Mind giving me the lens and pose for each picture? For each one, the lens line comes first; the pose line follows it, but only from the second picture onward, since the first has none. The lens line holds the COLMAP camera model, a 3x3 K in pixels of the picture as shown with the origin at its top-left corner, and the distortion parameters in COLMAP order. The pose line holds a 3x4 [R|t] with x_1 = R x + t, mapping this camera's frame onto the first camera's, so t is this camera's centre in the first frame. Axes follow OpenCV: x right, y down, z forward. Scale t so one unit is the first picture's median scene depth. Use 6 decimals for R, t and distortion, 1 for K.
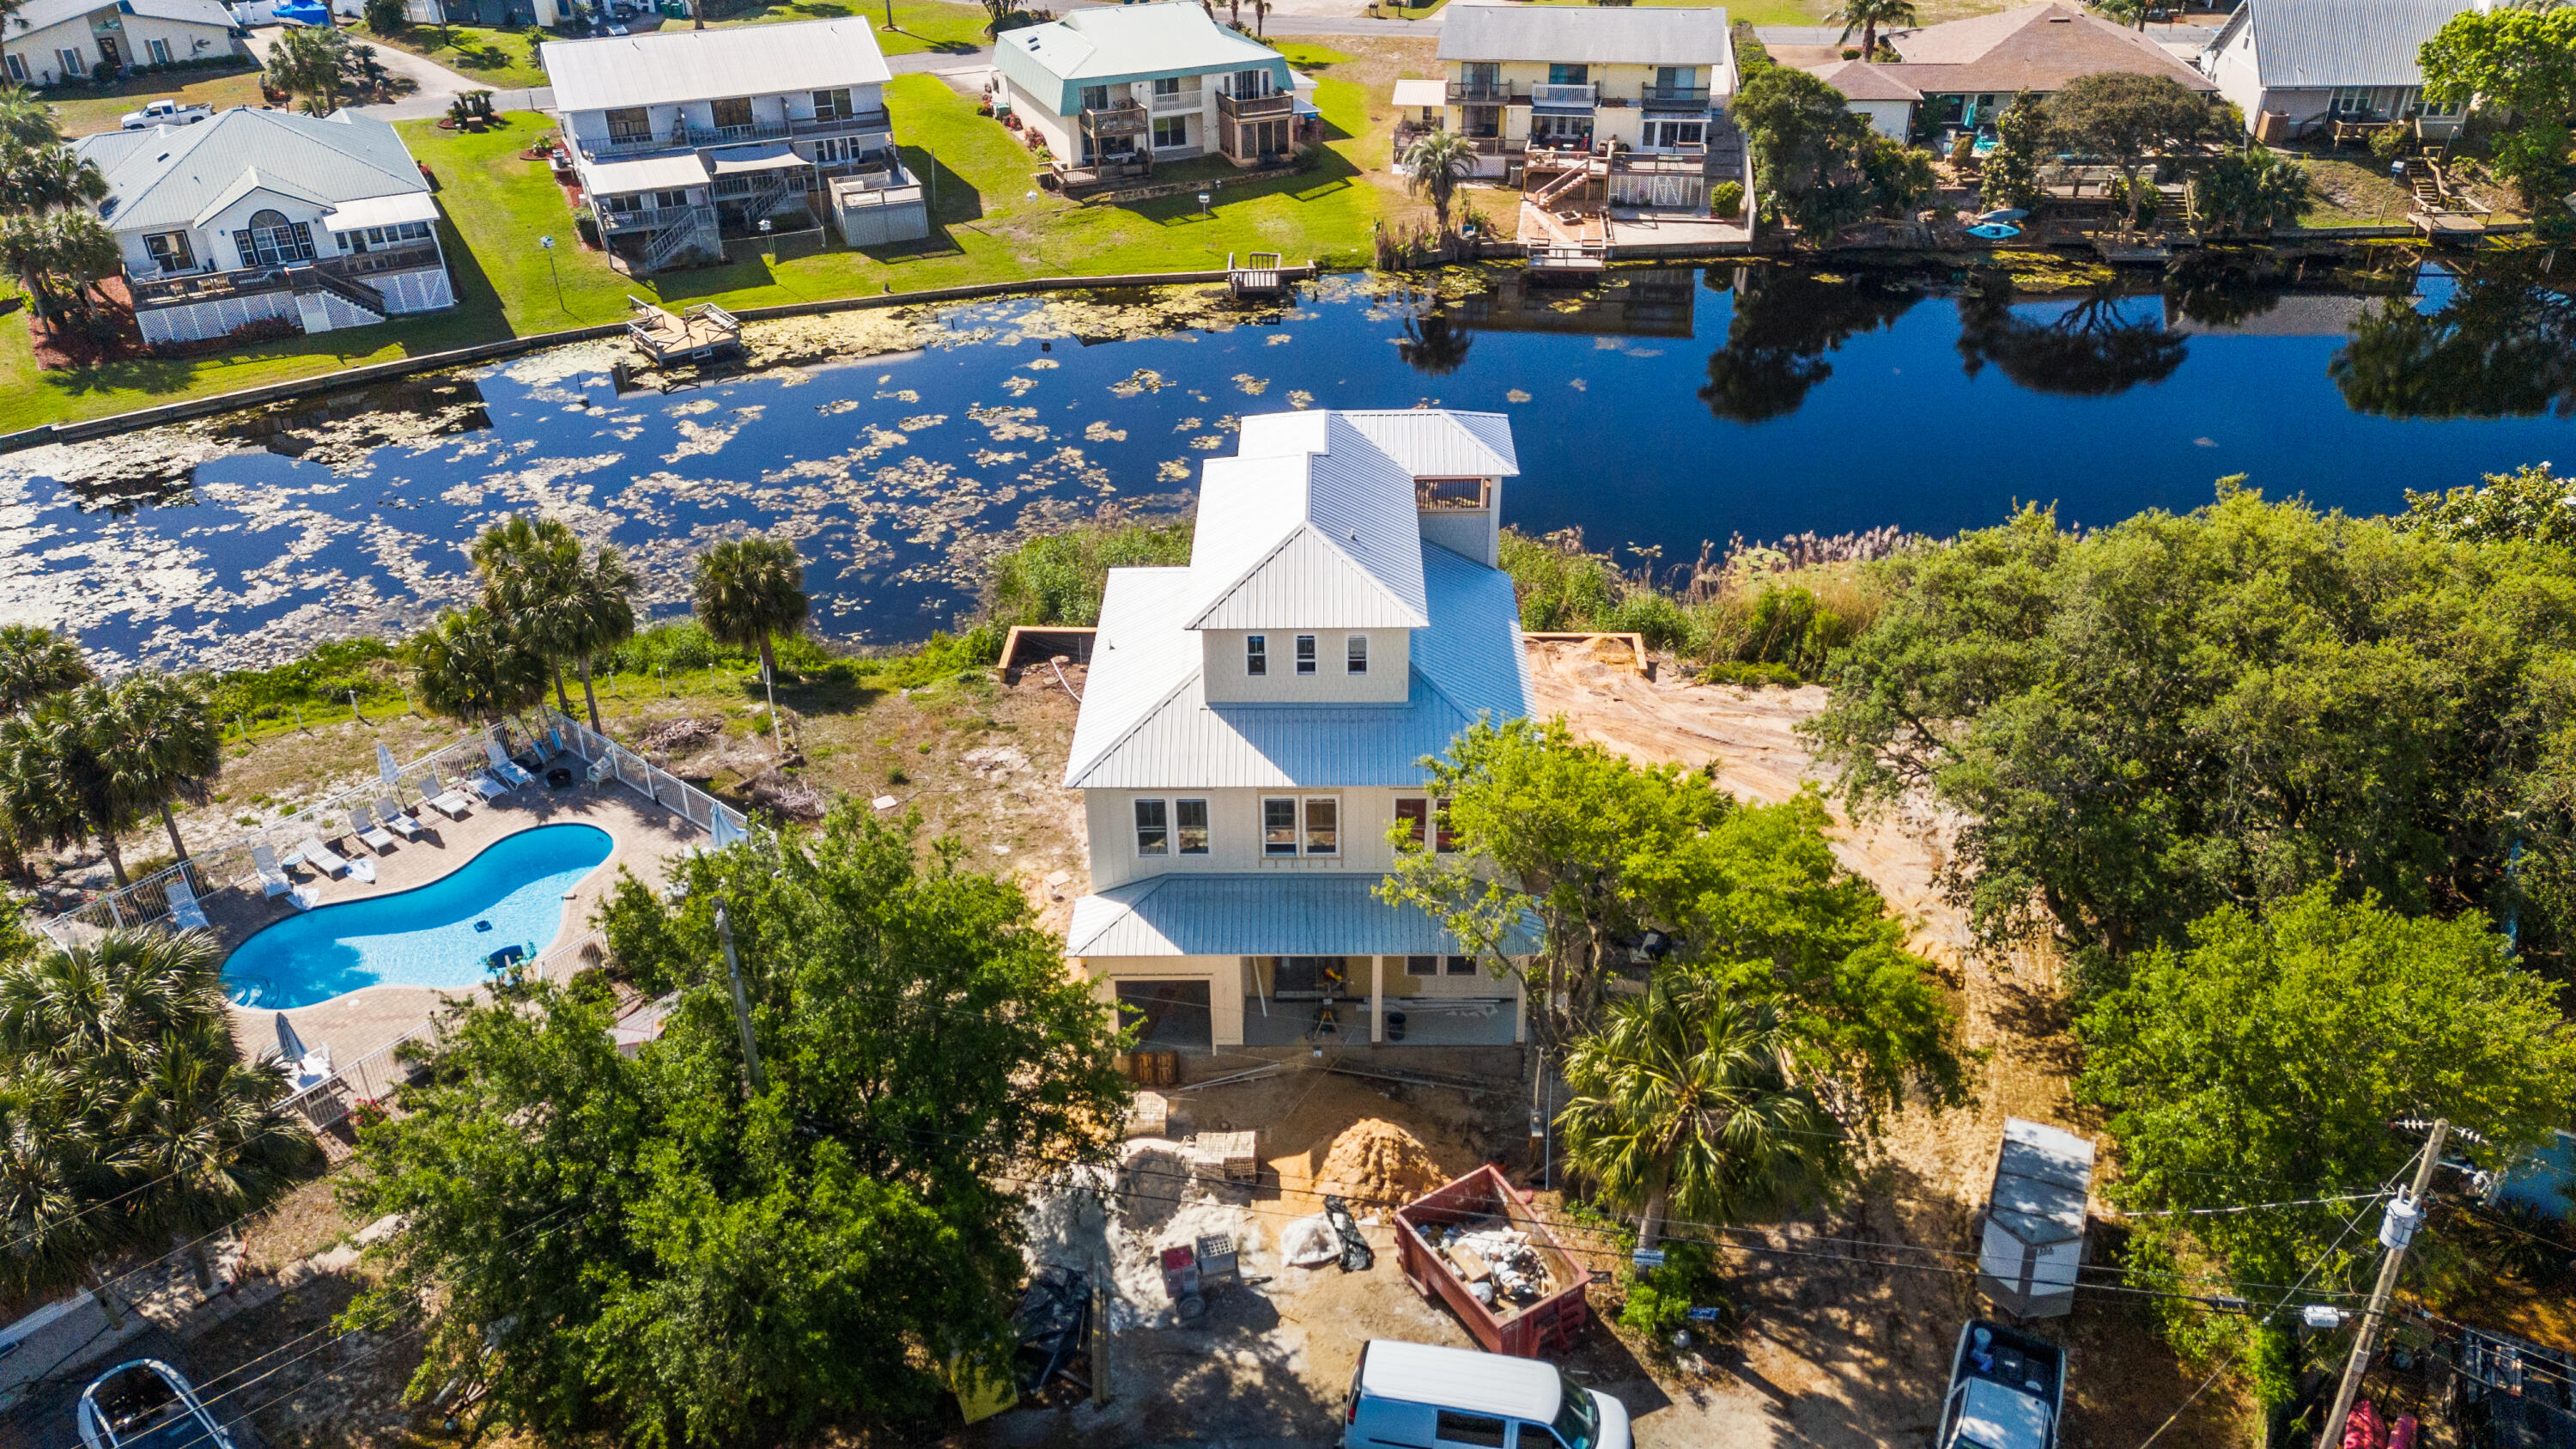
lens RADIAL K [[1899.9, 0, 1287.5], [0, 1899.9, 740.0], [0, 0, 1]] dist [0.096537, -0.095049]
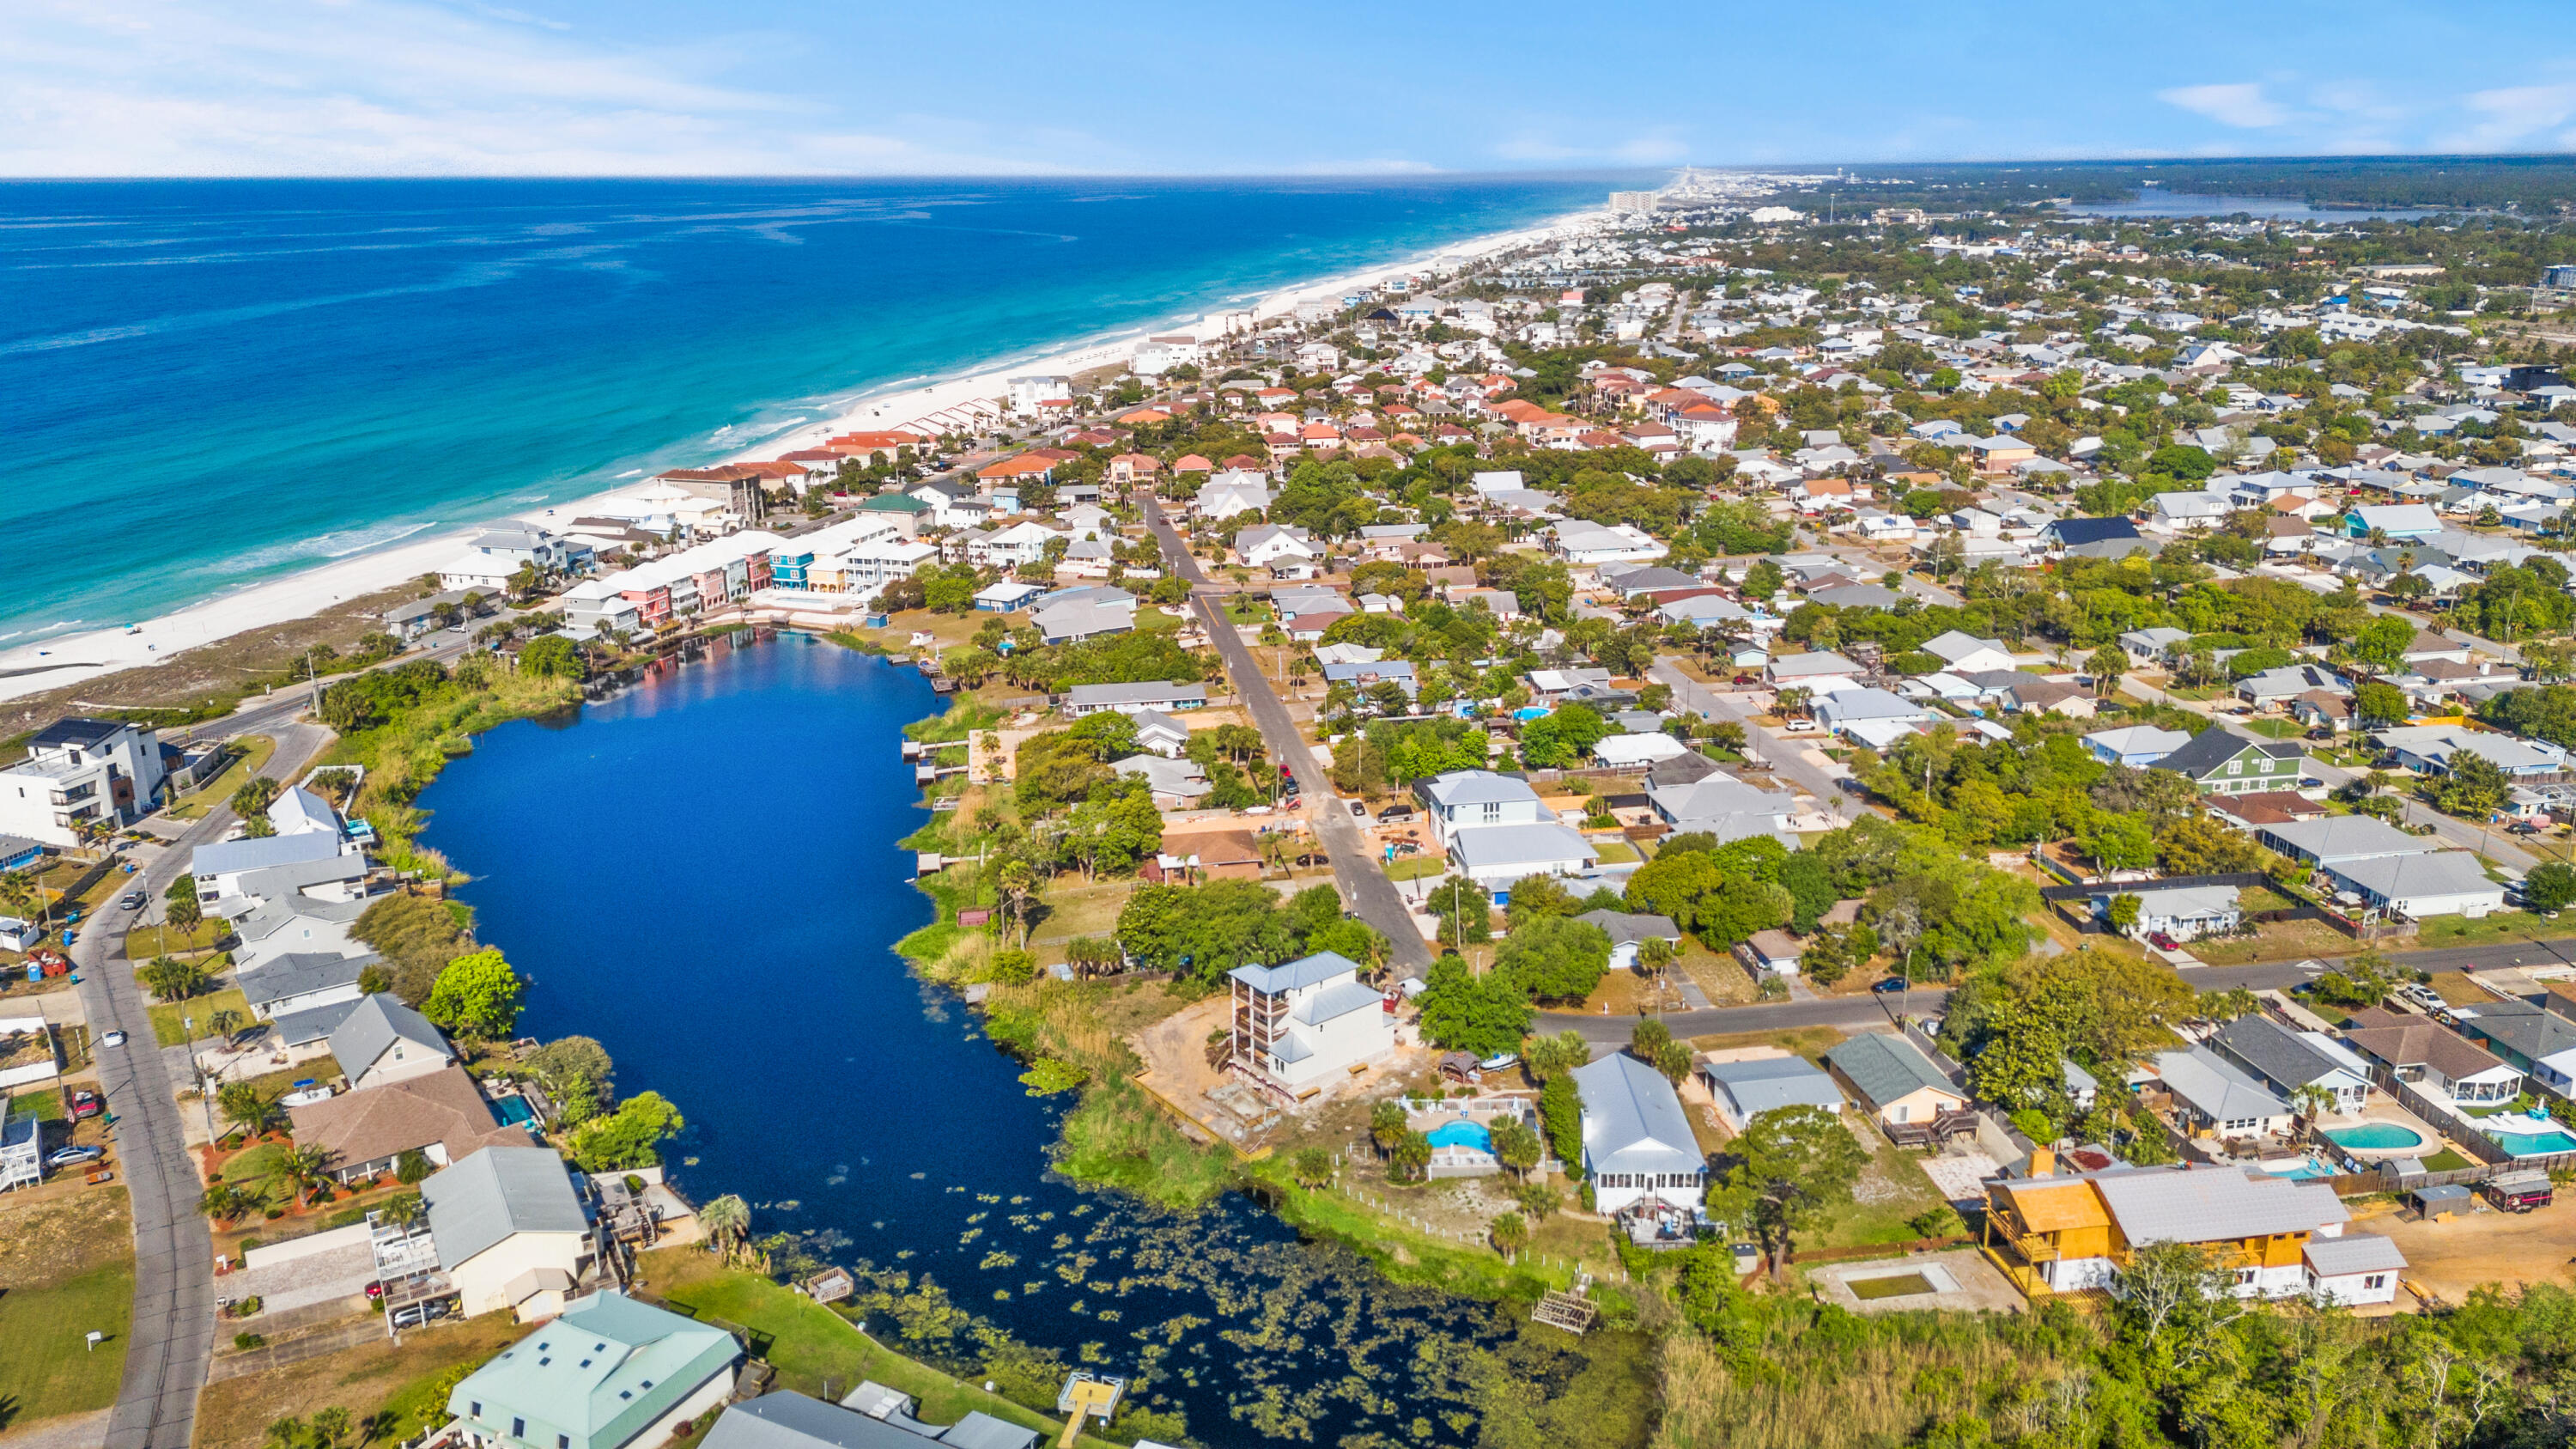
lens RADIAL K [[1869.8, 0, 1289.4], [0, 1869.8, 739.1], [0, 0, 1]] dist [0.100391, -0.100222]
pose [[-0.642047, -0.203874, 0.739061, -1.477696], [0.415326, 0.717795, 0.558815, -1.421601], [-0.644422, 0.665737, -0.376184, 1.115478]]
